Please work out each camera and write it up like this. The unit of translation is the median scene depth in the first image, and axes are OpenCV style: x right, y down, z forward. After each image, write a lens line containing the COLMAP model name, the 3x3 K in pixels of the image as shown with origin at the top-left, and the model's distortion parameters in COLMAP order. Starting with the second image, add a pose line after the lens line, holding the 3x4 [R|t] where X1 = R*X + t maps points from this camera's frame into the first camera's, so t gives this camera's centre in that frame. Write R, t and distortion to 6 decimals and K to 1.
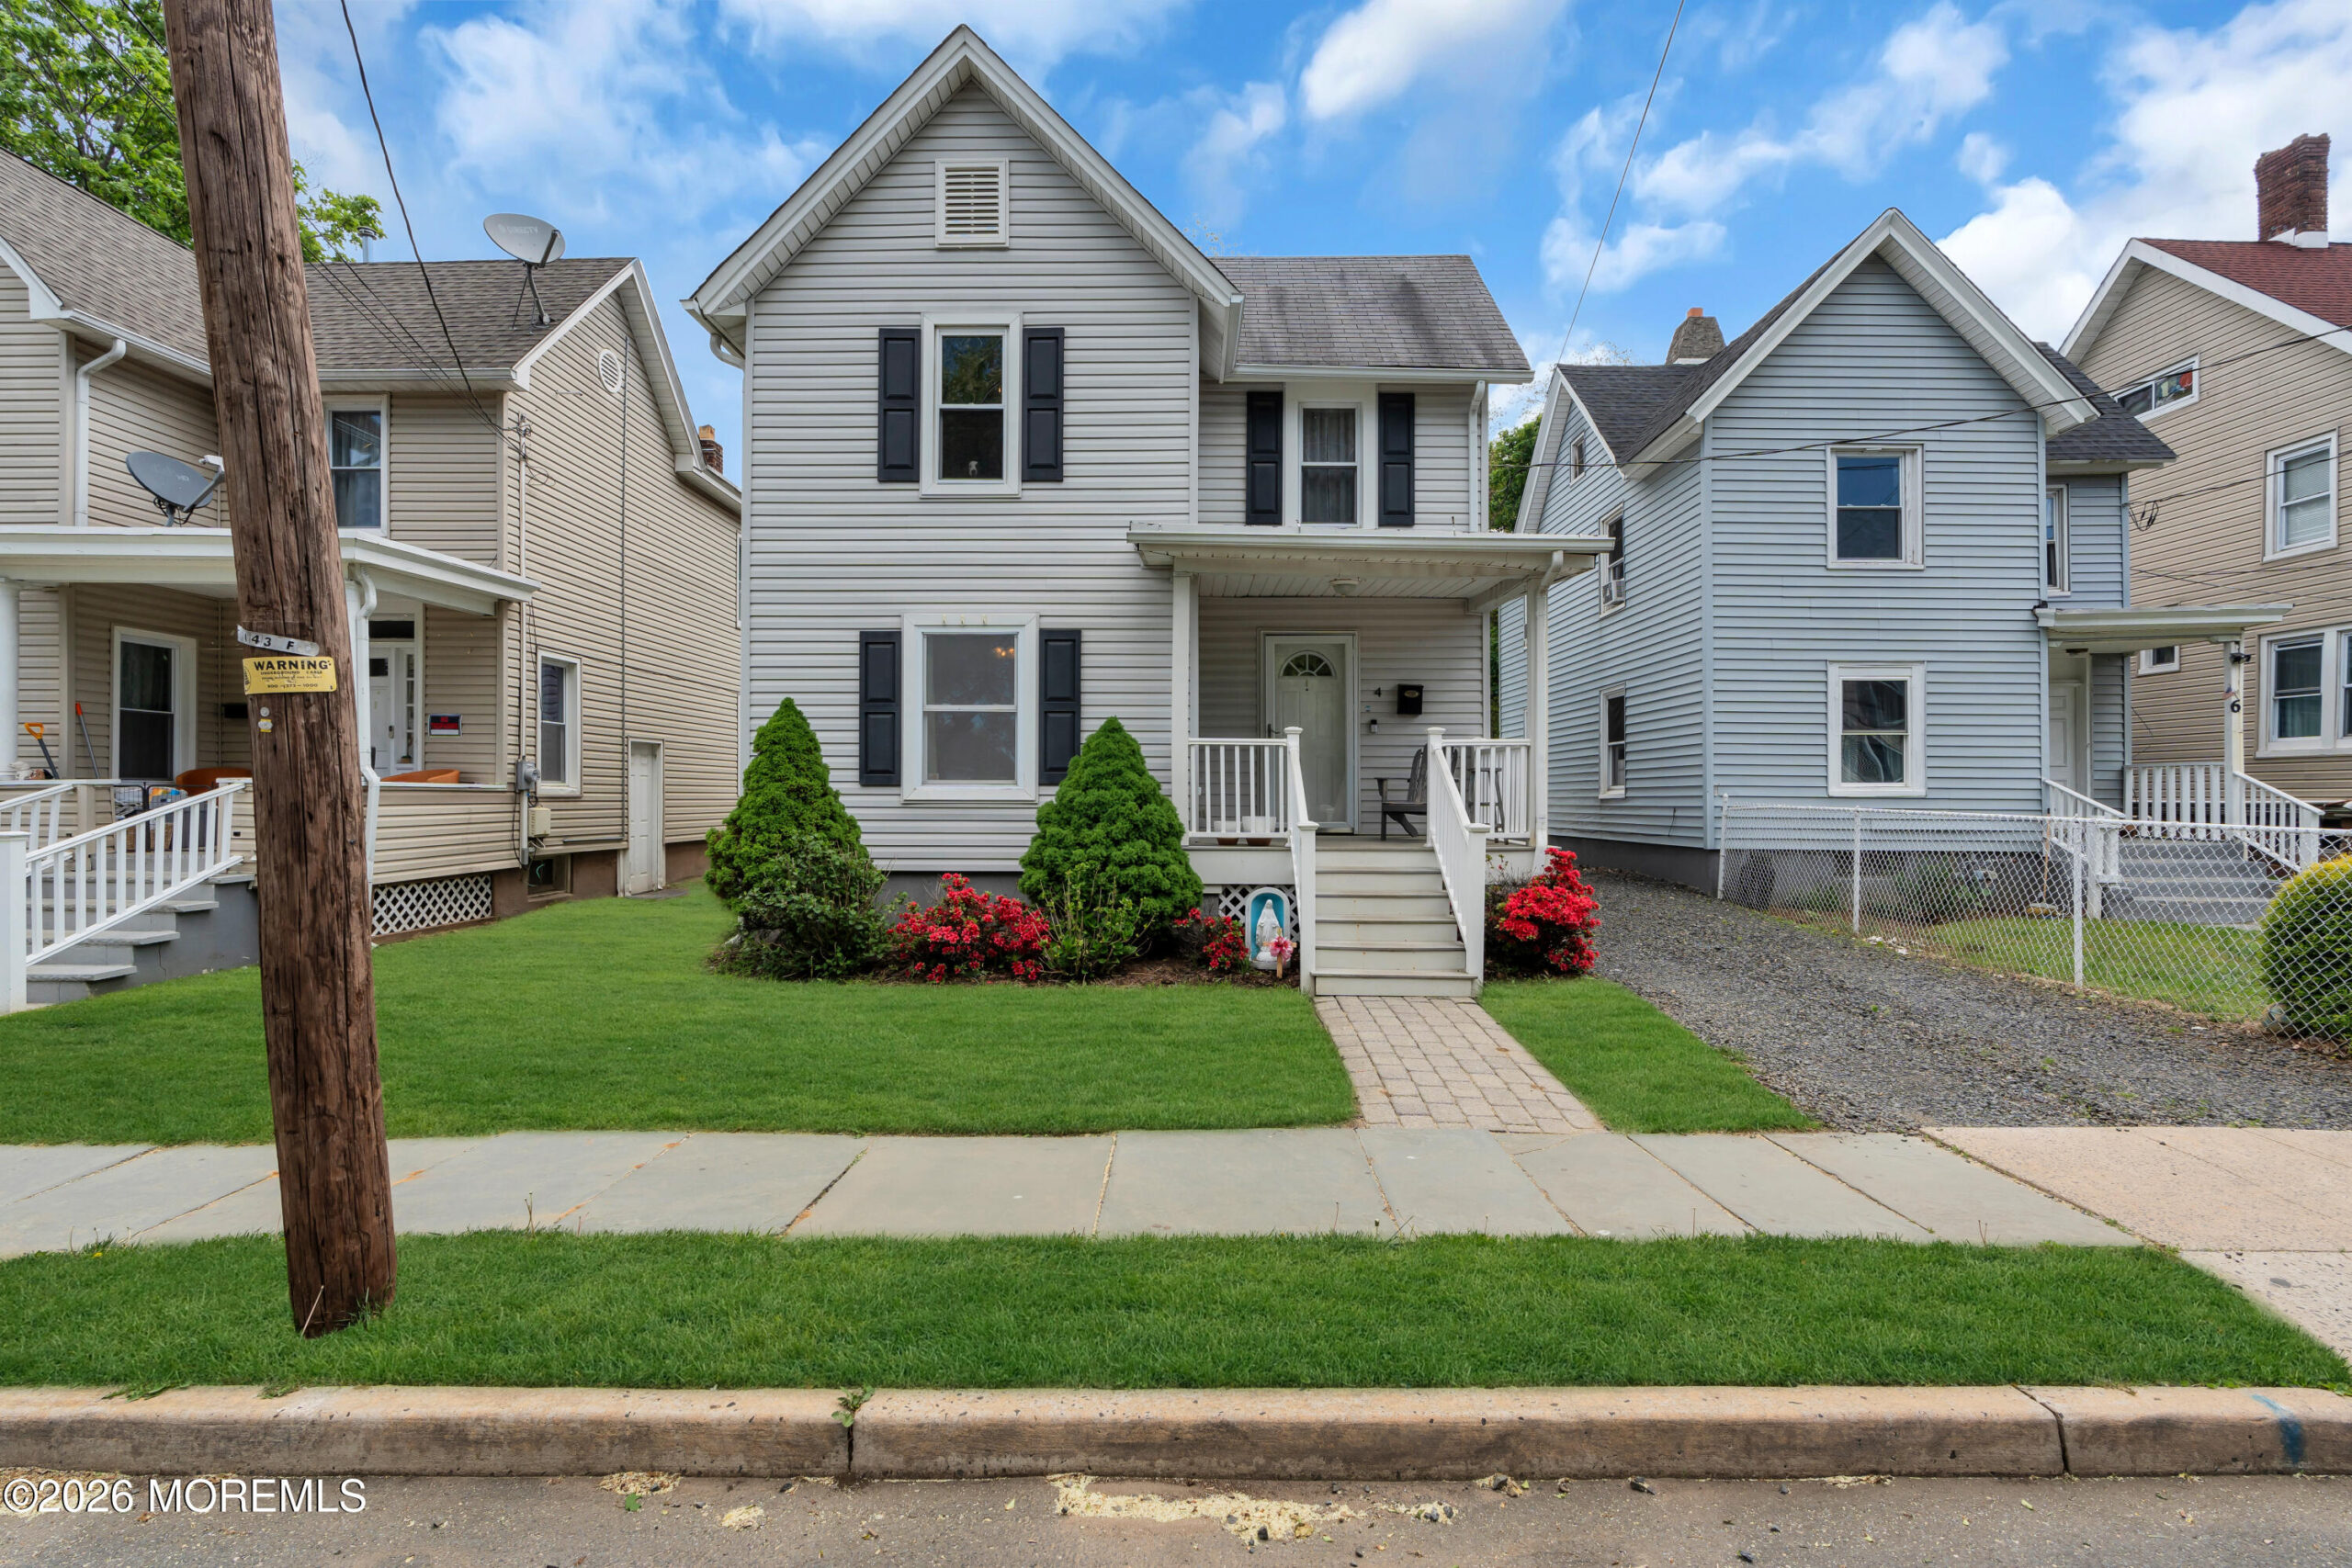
lens RADIAL K [[1043.2, 0, 1172.0], [0, 1043.2, 796.9], [0, 0, 1]] dist [-0.004638, -0.000073]
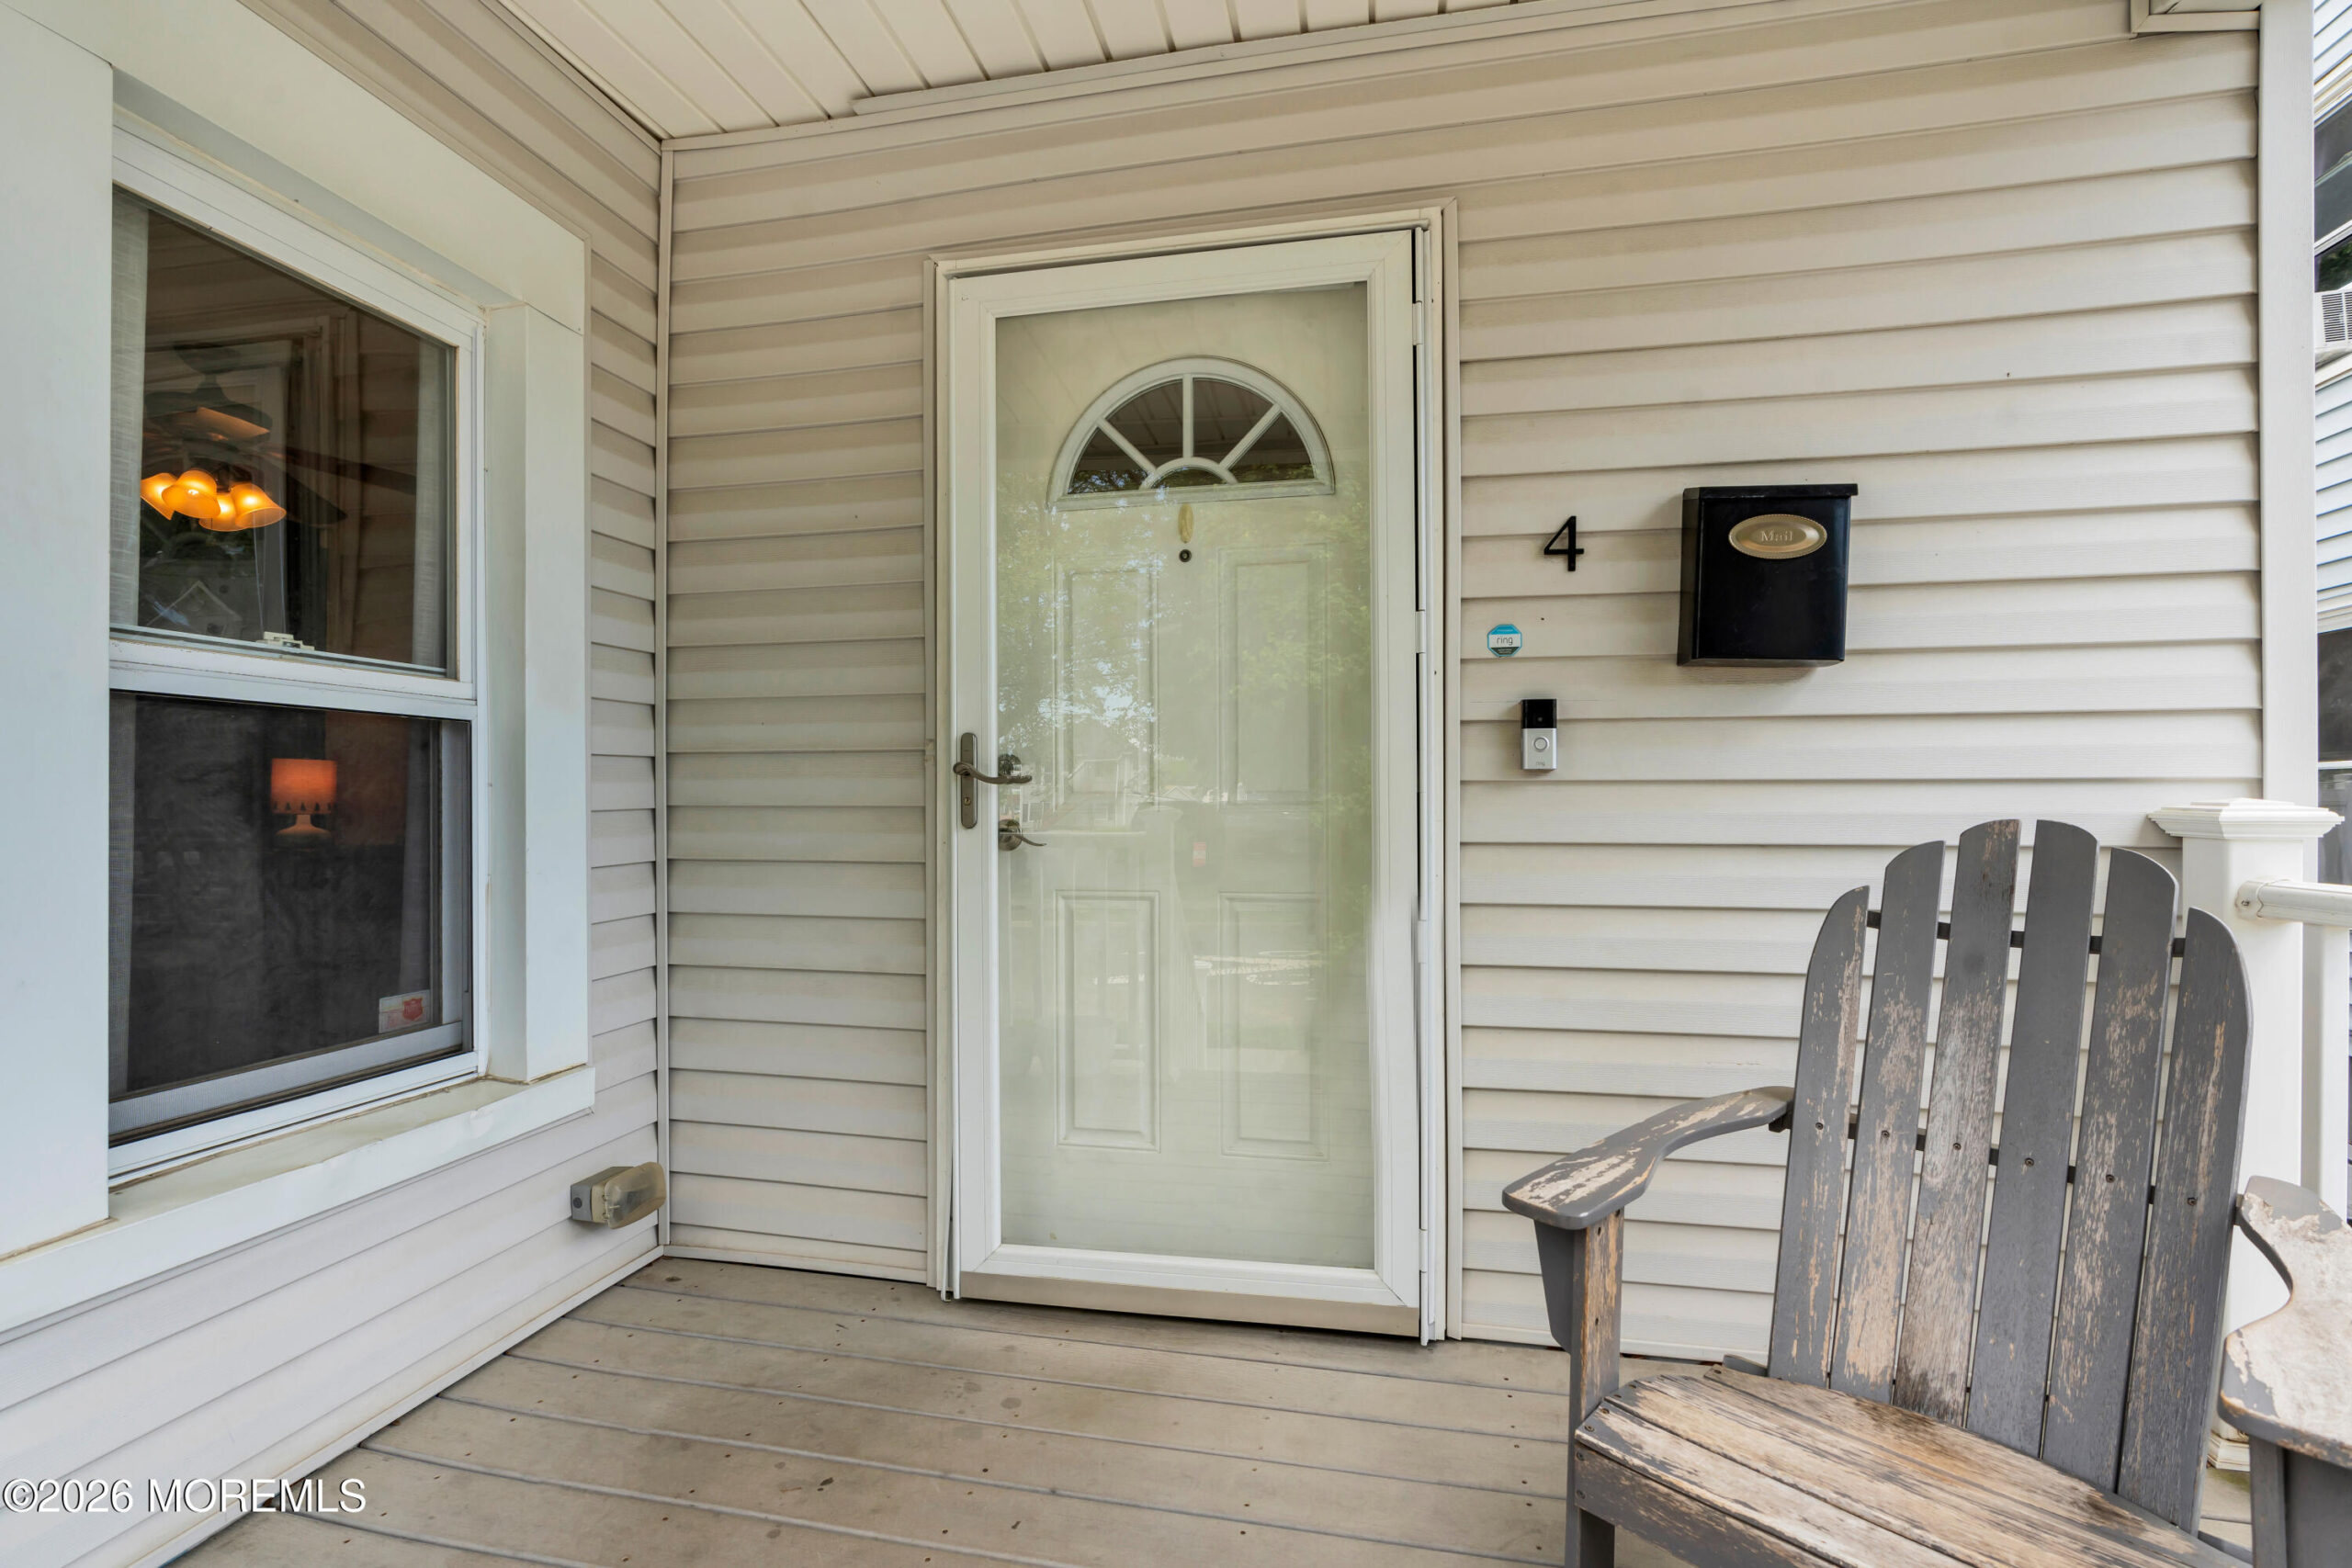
lens RADIAL K [[1037.9, 0, 1176.0], [0, 1037.9, 784.0], [0, 0, 1]] dist [-0.002712, -0.000211]
pose [[0.979428, -0.004318, -0.201749, 0.194752], [0.004017, 0.999990, -0.001901, -0.068858], [0.201755, 0.001052, 0.979435, 0.942523]]
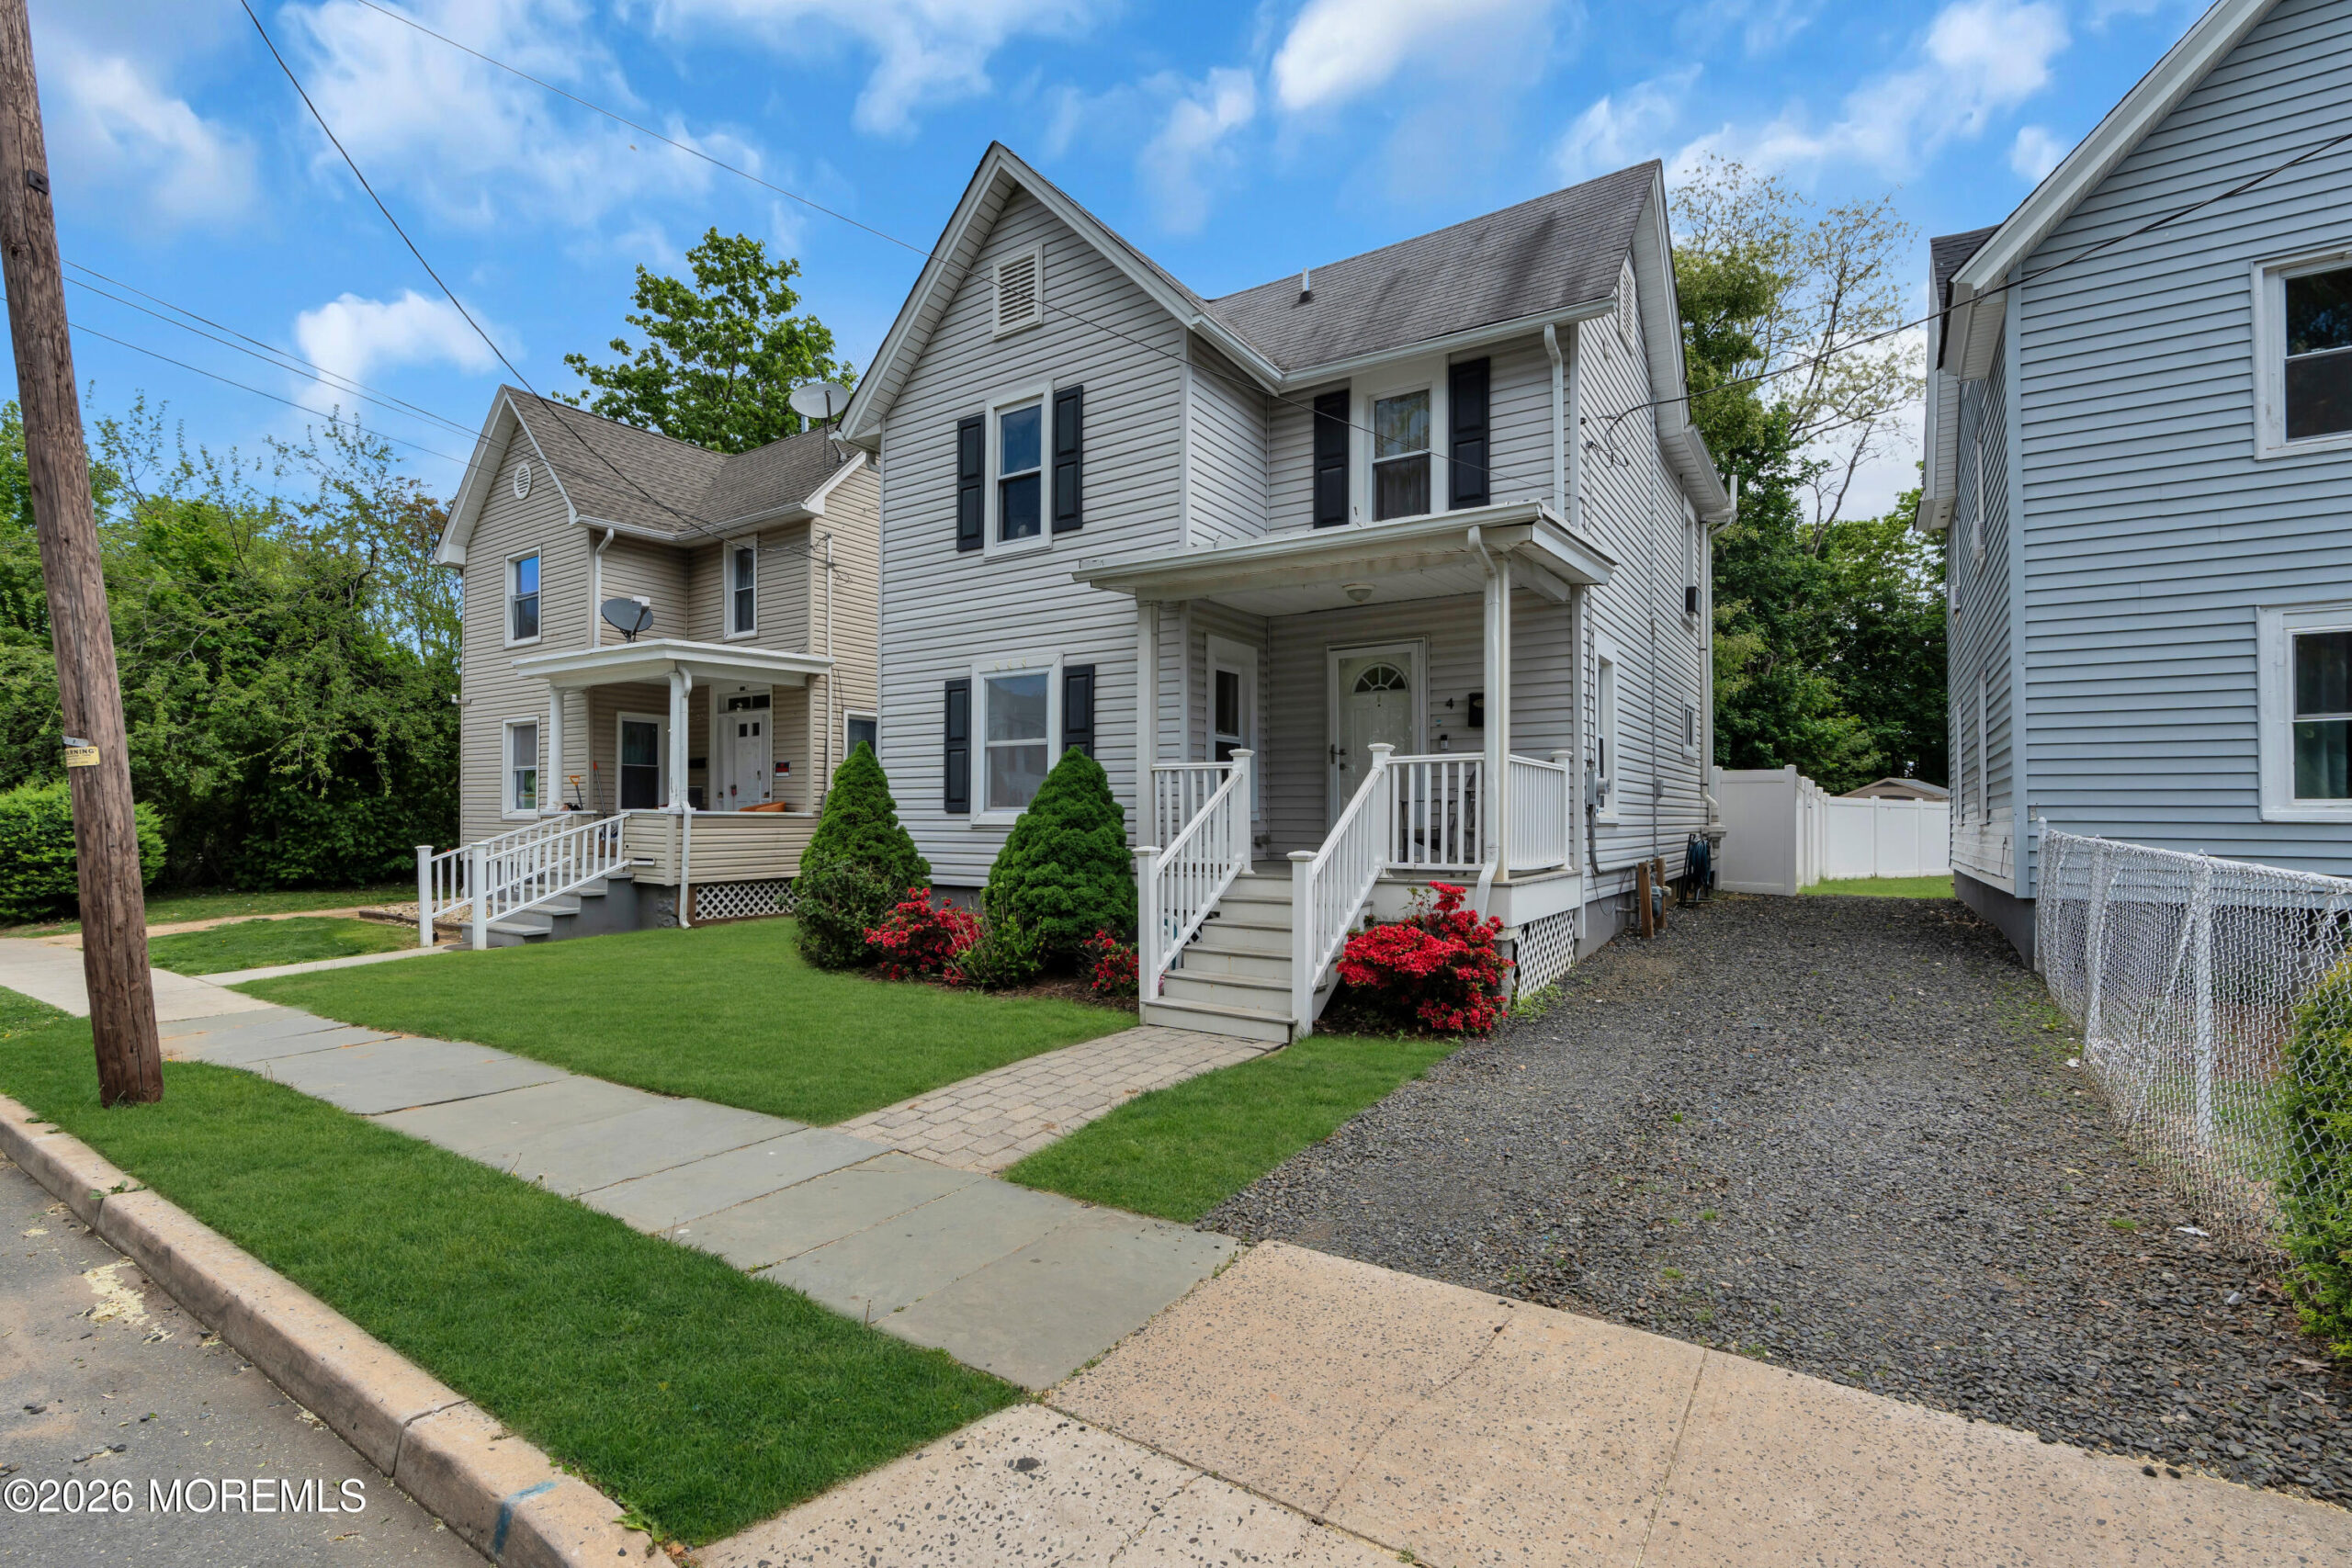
lens RADIAL K [[1049.1, 0, 1171.5], [0, 1049.1, 815.1], [0, 0, 1]] dist [-0.004026, 0.000507]
pose [[0.837981, -0.003296, -0.545690, 0.560495], [-0.000310, 0.999979, -0.006516, 0.000051], [0.545700, 0.005629, 0.837962, 0.147071]]
